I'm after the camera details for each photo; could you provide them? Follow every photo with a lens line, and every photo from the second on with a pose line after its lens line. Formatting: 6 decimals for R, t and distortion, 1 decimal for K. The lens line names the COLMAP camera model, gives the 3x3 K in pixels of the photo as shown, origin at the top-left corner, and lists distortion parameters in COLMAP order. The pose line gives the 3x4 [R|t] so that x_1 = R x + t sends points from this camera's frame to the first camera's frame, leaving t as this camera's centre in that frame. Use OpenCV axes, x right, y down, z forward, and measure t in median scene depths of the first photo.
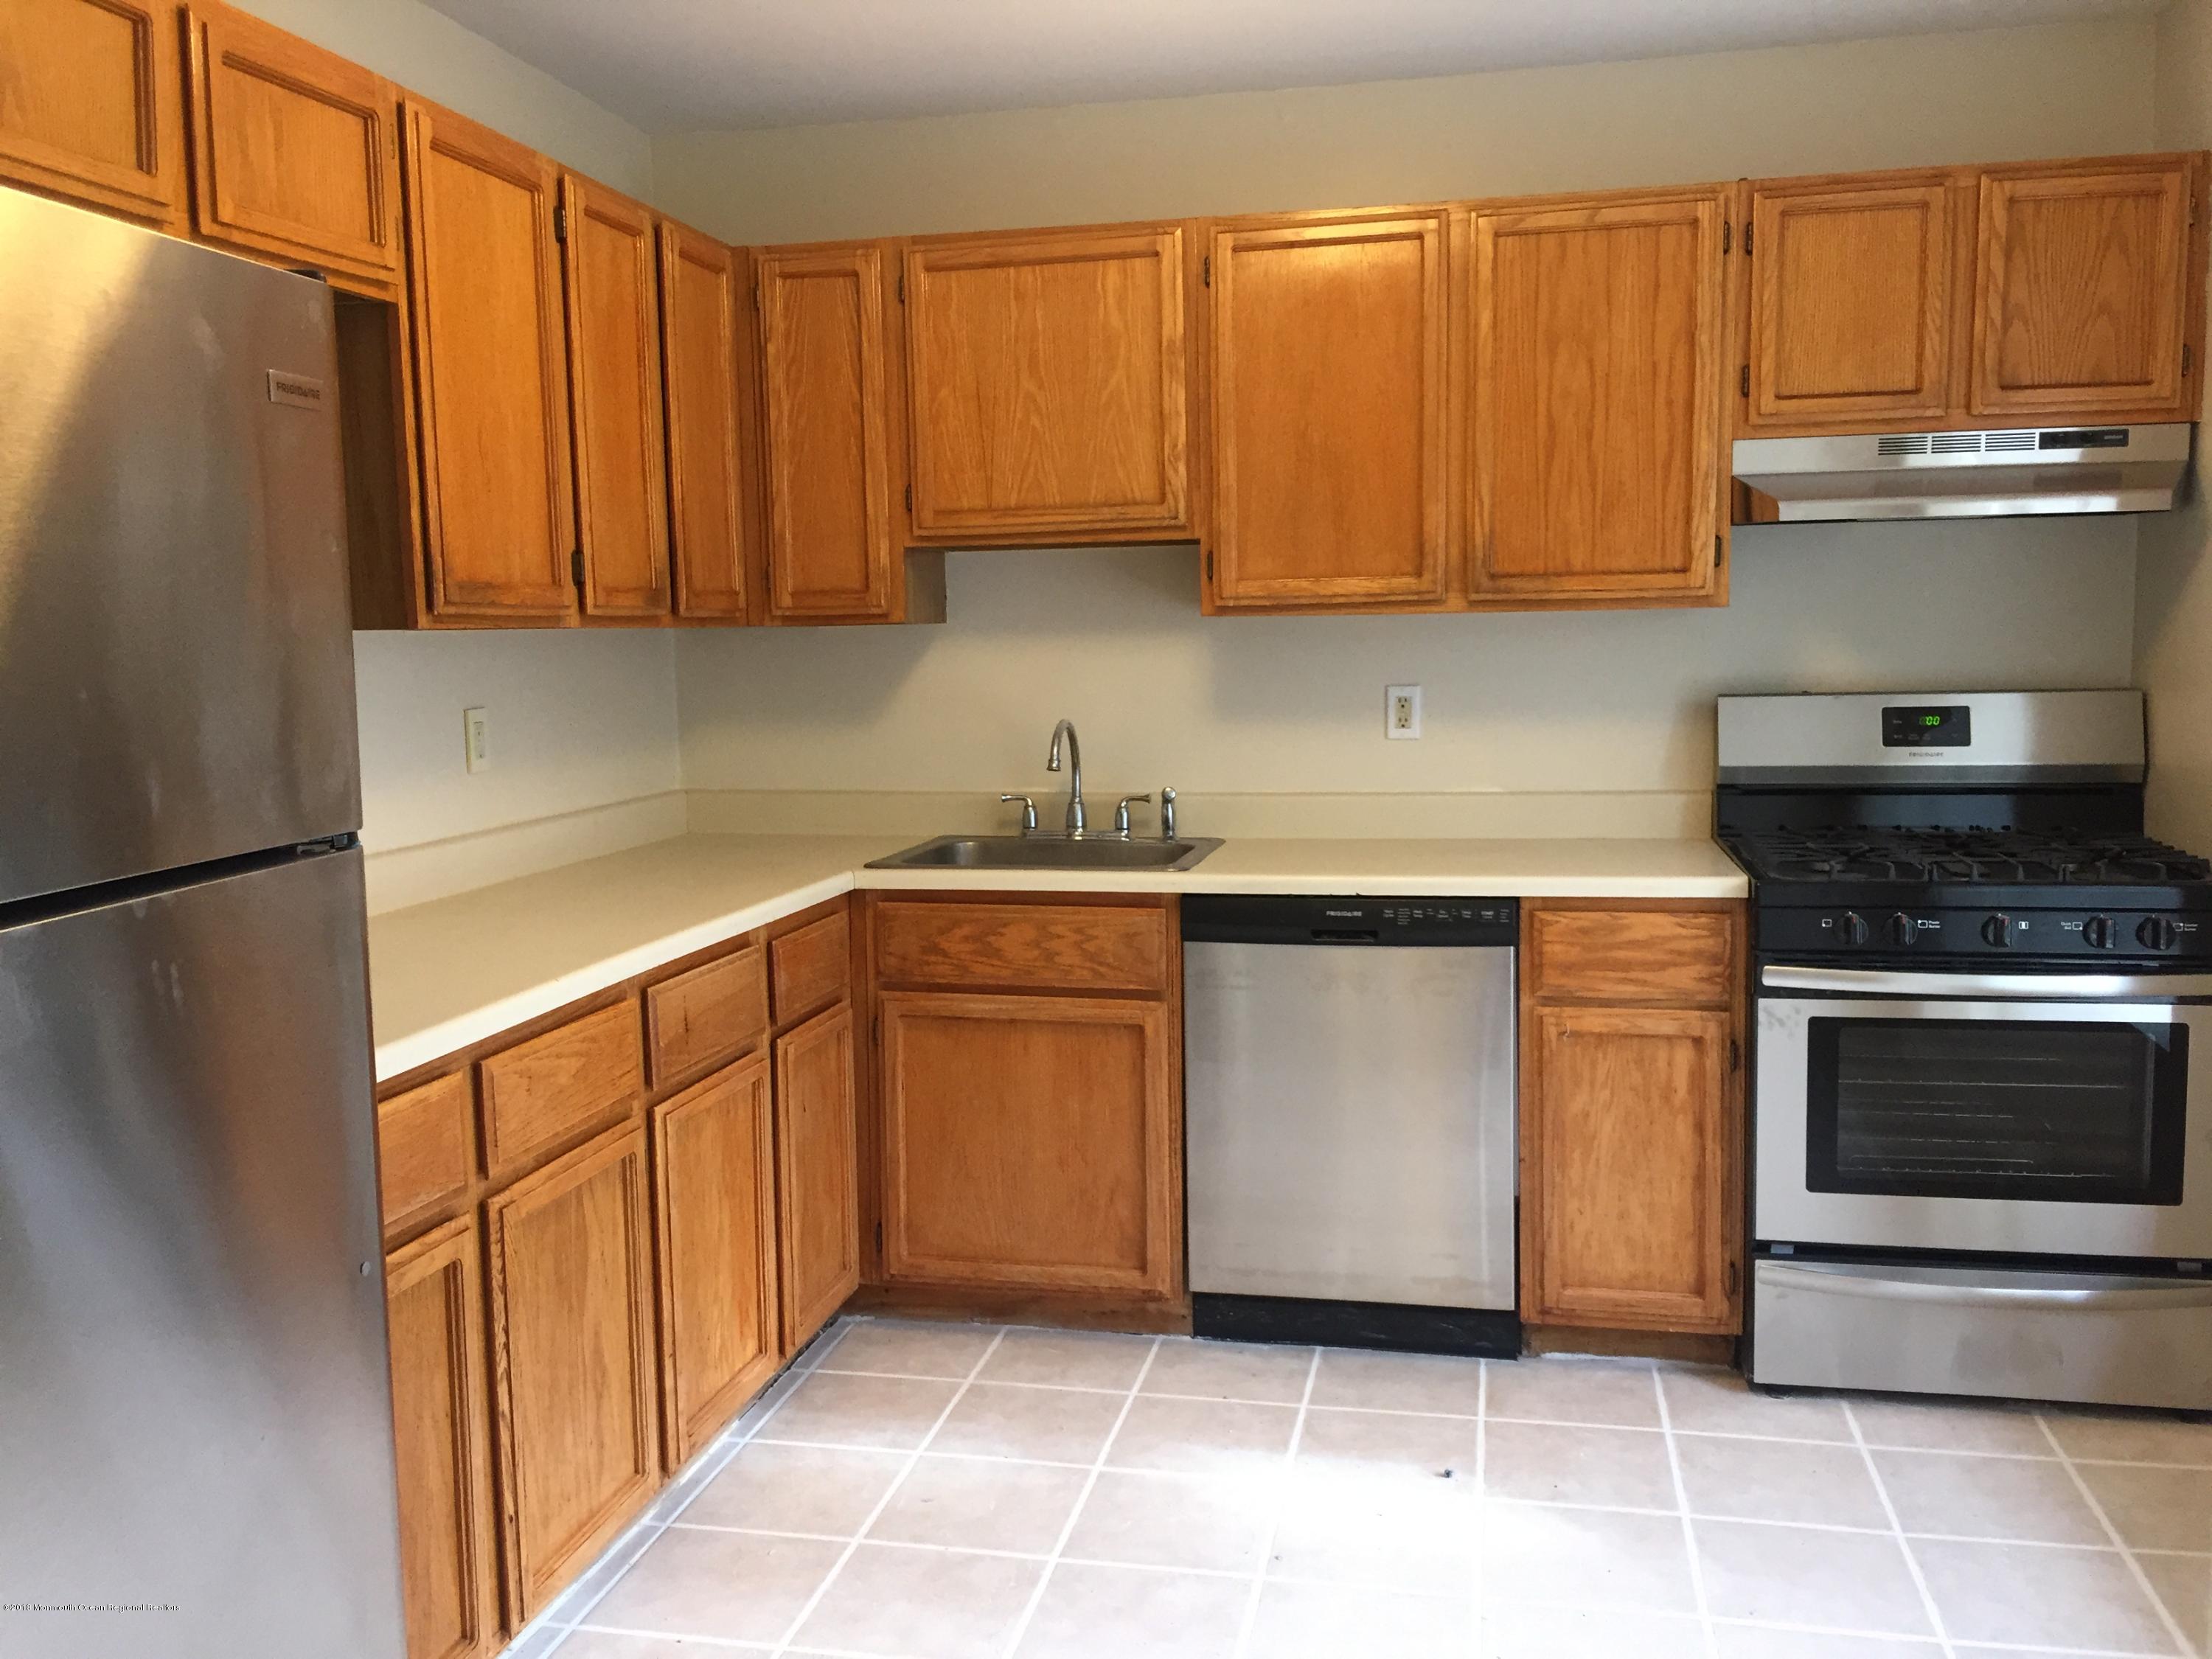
lens RADIAL K [[1895.1, 0, 1117.2], [0, 1895.1, 829.9], [0, 0, 1]] dist [0.082734, -0.116809]
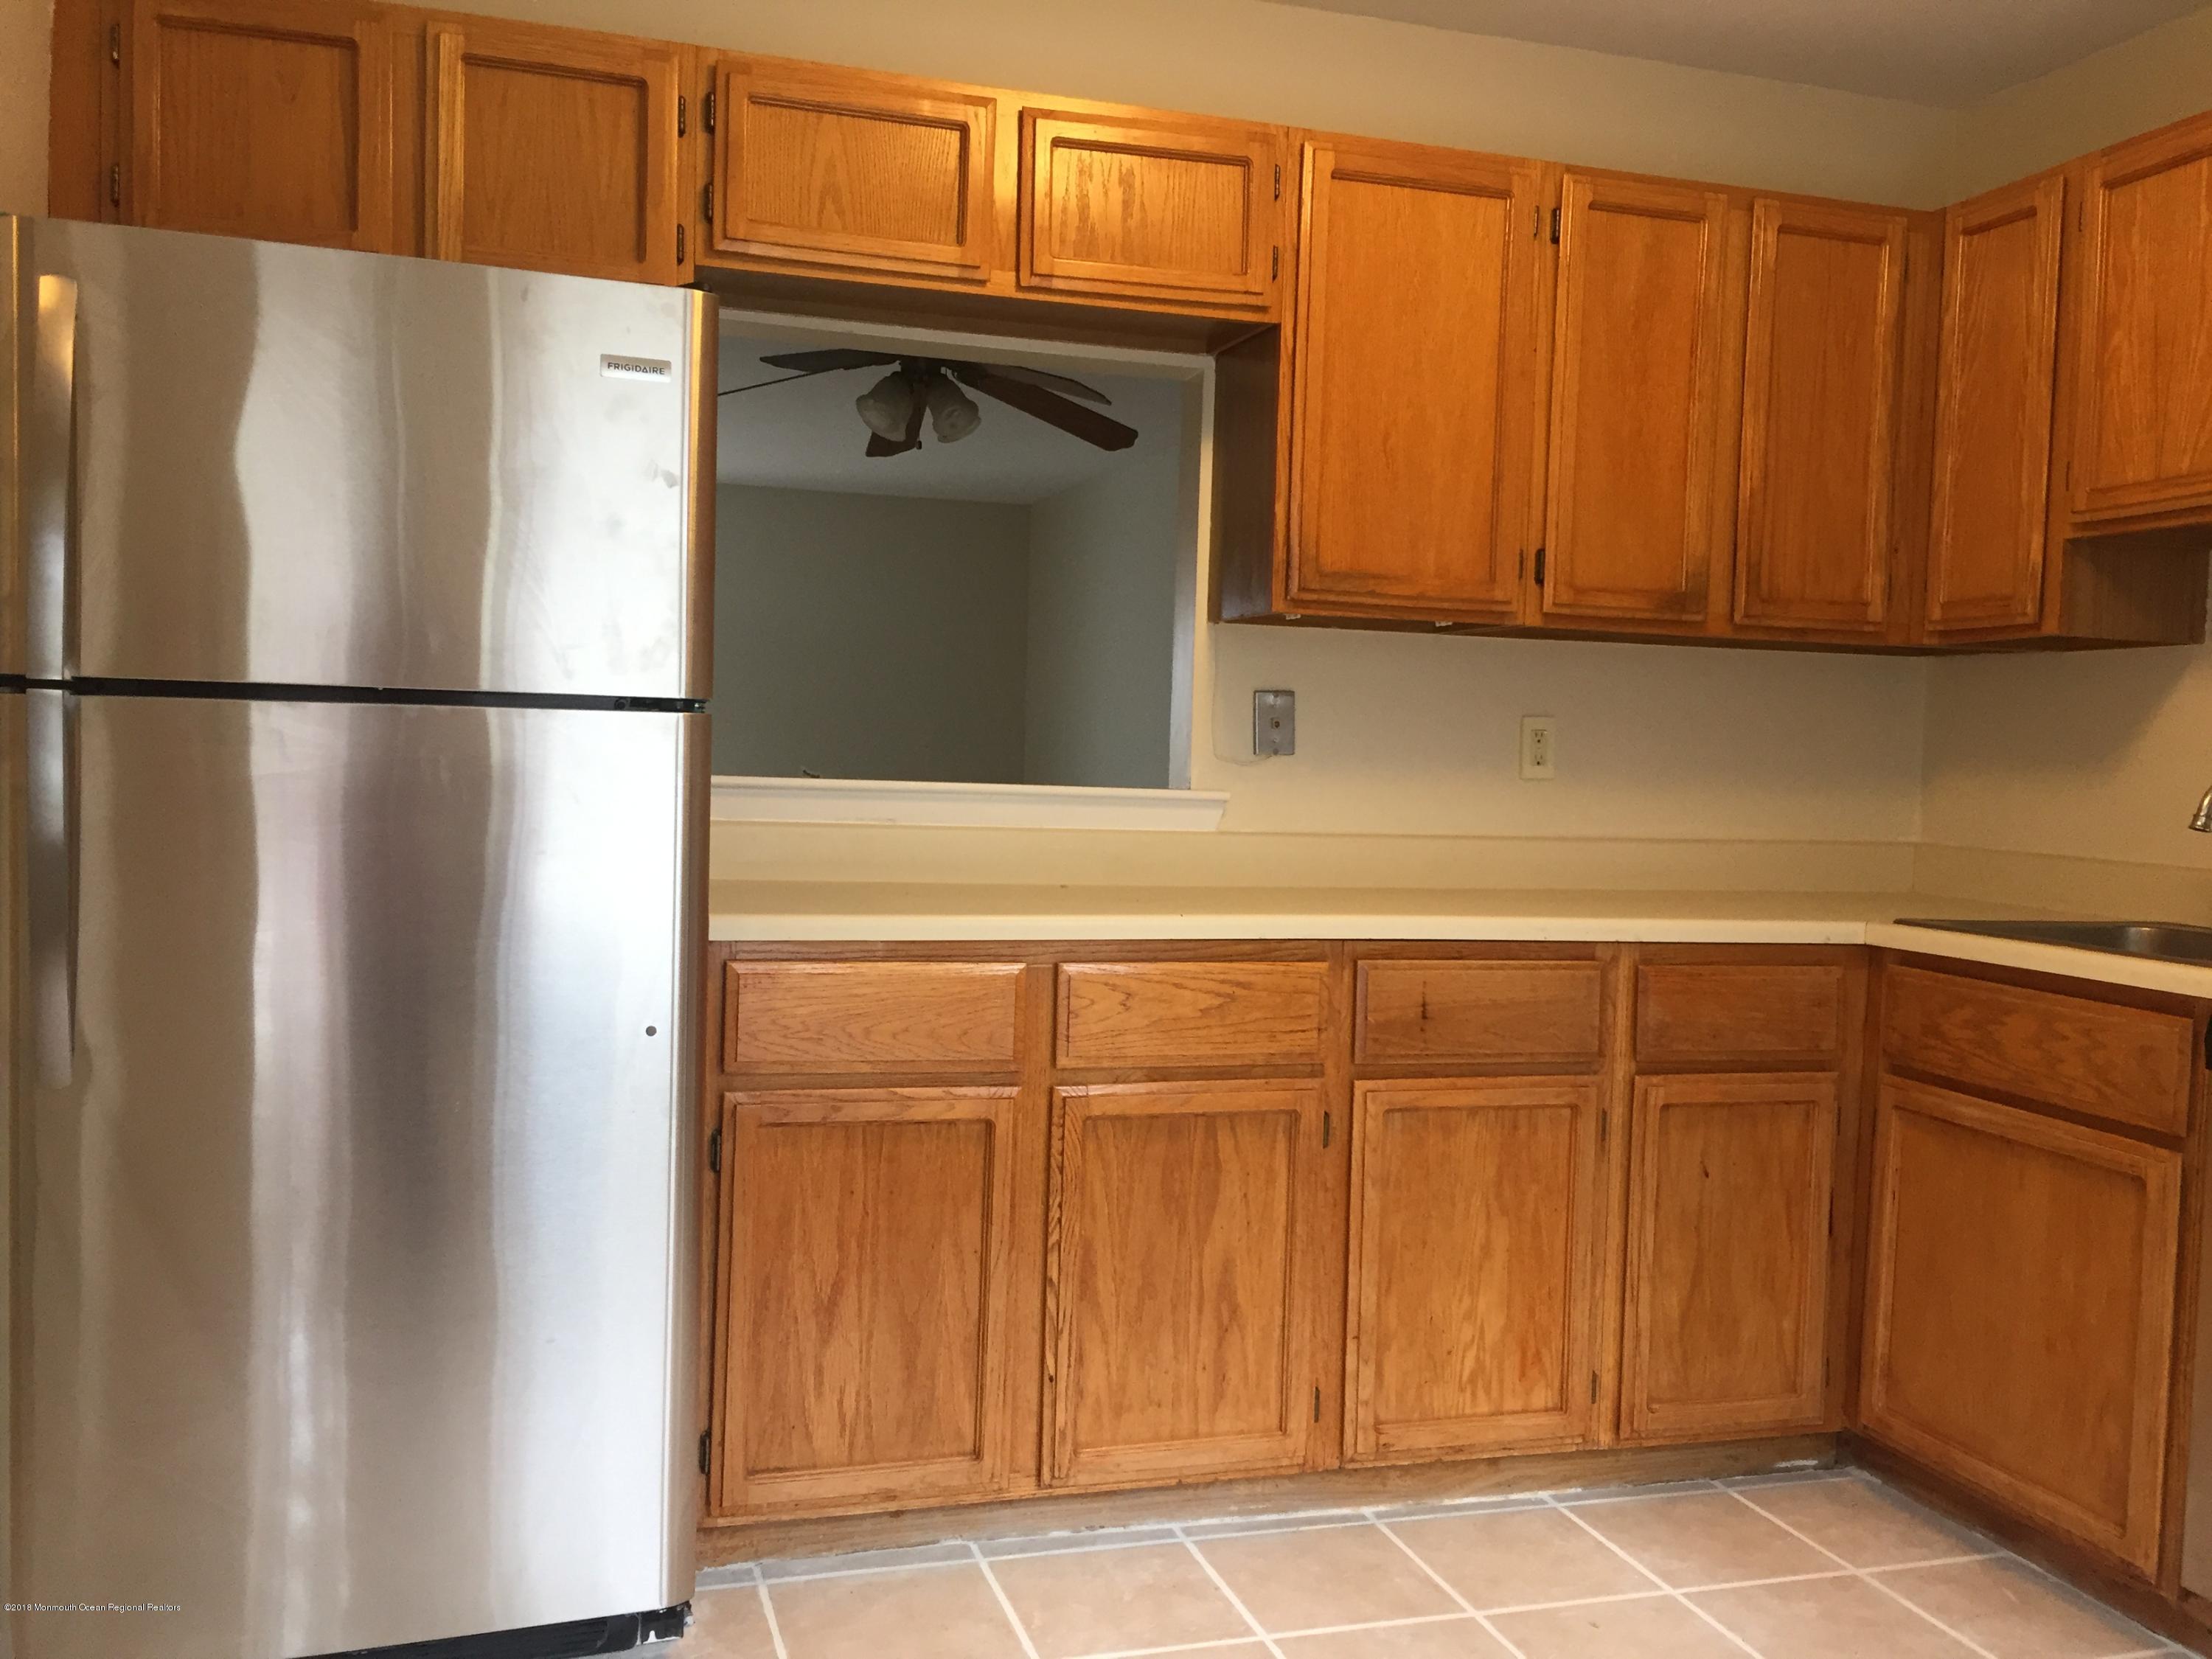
lens RADIAL K [[1895.1, 0, 1103.2], [0, 1895.1, 827.5], [0, 0, 1]] dist [0.082734, -0.116809]
pose [[0.485618, 0.067748, -0.871542, 0.436084], [-0.132072, 0.991234, 0.003462, 0.022151], [0.864136, 0.113425, 0.490309, 0.301095]]
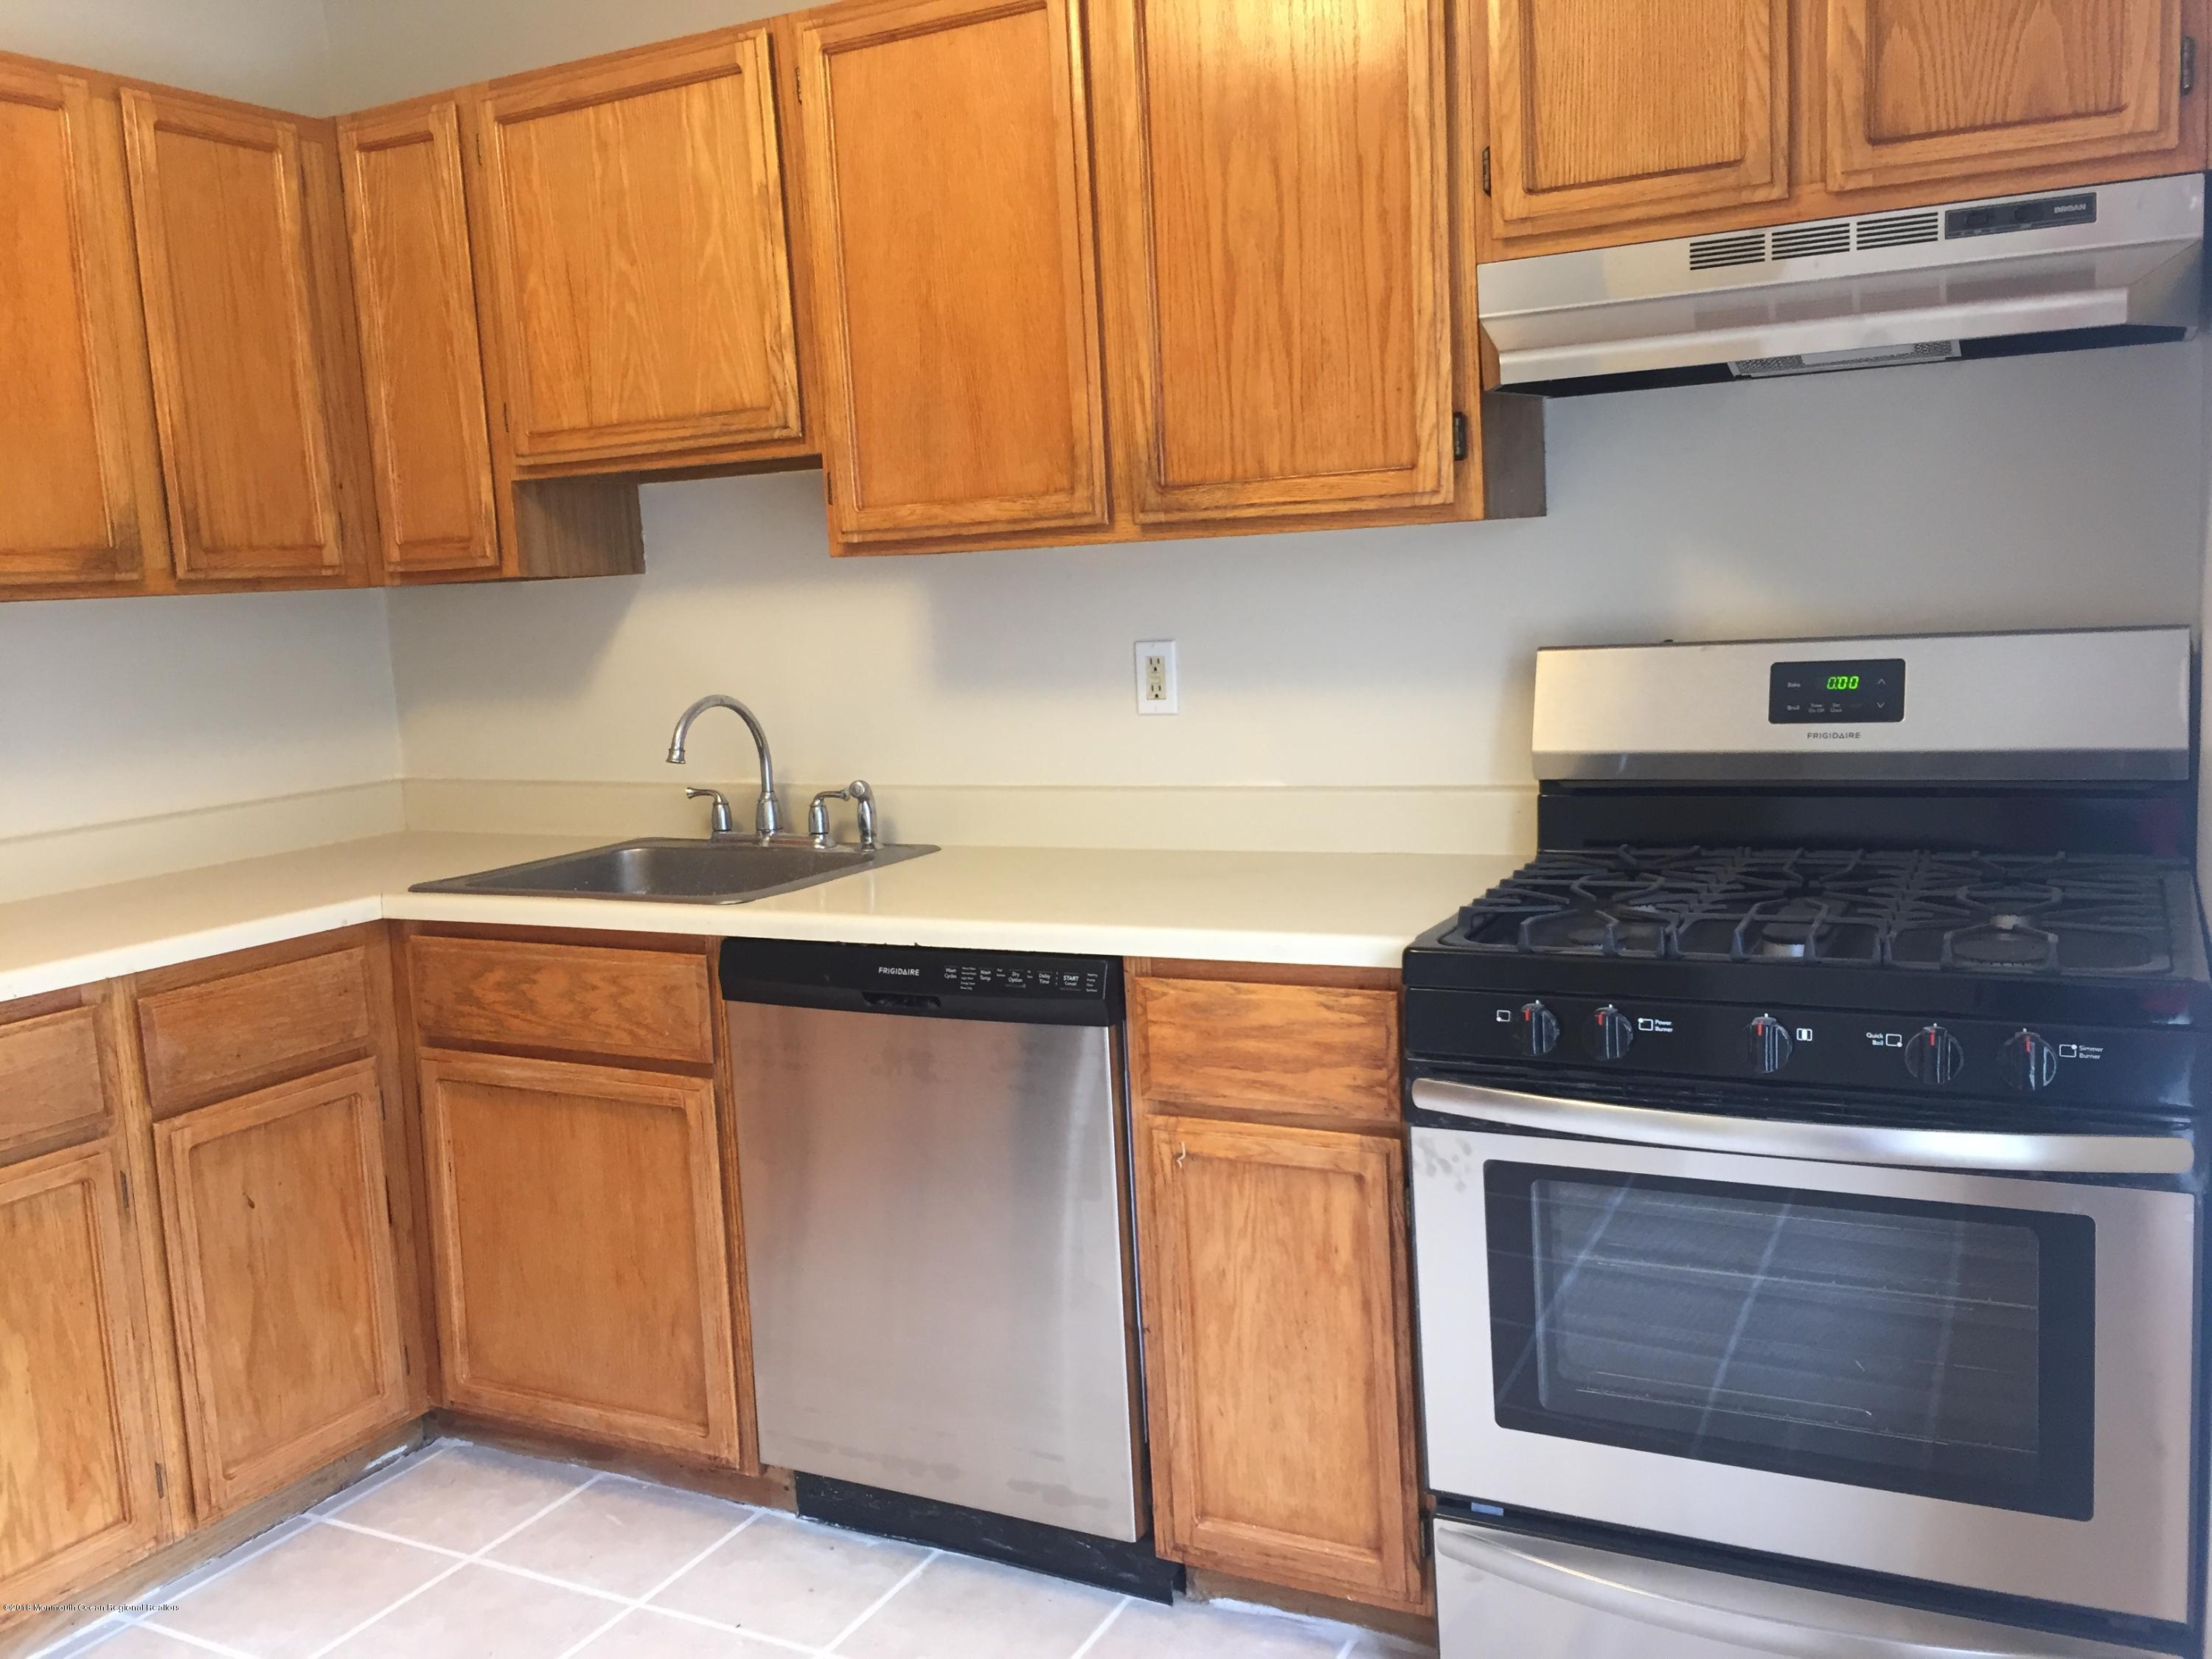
lens RADIAL K [[1895.1, 0, 1110.7], [0, 1895.1, 826.9], [0, 0, 1]] dist [0.082734, -0.116809]
pose [[0.961554, 0.004116, -0.274586, 0.380103], [0.005423, 0.999408, 0.033972, -0.033095], [0.274563, -0.034155, 0.960962, 0.324997]]
